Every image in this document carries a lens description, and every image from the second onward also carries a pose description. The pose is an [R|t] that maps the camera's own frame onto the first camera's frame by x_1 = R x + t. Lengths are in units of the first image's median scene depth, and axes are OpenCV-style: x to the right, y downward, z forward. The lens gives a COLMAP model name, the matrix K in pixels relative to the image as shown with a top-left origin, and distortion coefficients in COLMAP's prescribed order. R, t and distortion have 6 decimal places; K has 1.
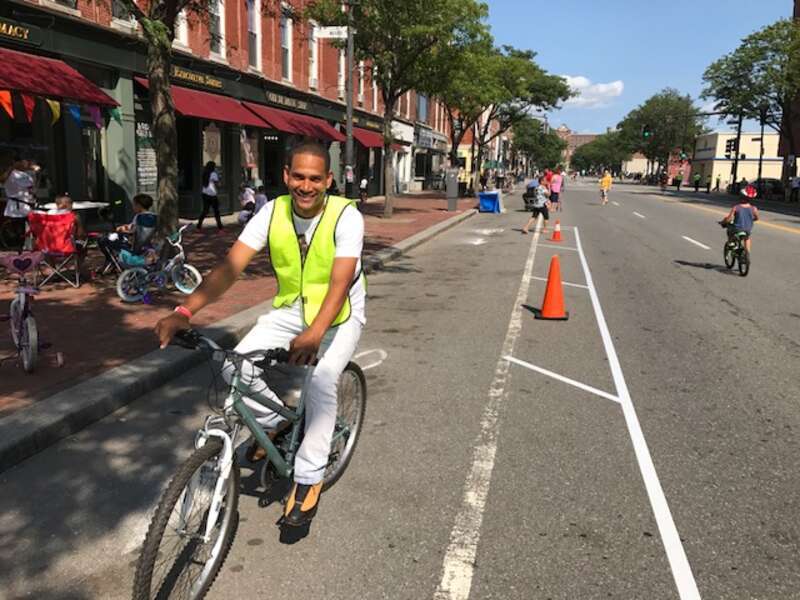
lens RADIAL K [[723.0, 0, 400.0], [0, 723.0, 300.0], [0, 0, 1]] dist [0.197311, -0.004556]
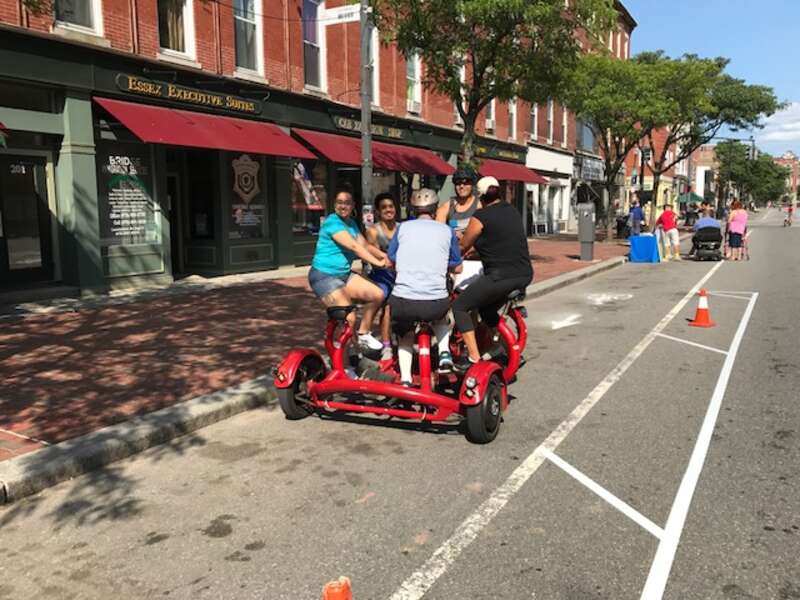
lens RADIAL K [[712.5, 0, 400.0], [0, 712.5, 300.0], [0, 0, 1]] dist [0.100463, -0.012179]
pose [[0.962232, 0.018321, -0.271614, 0.087981], [-0.031483, 0.998527, -0.044182, -0.040365], [0.270405, 0.051065, 0.961392, 0.226968]]
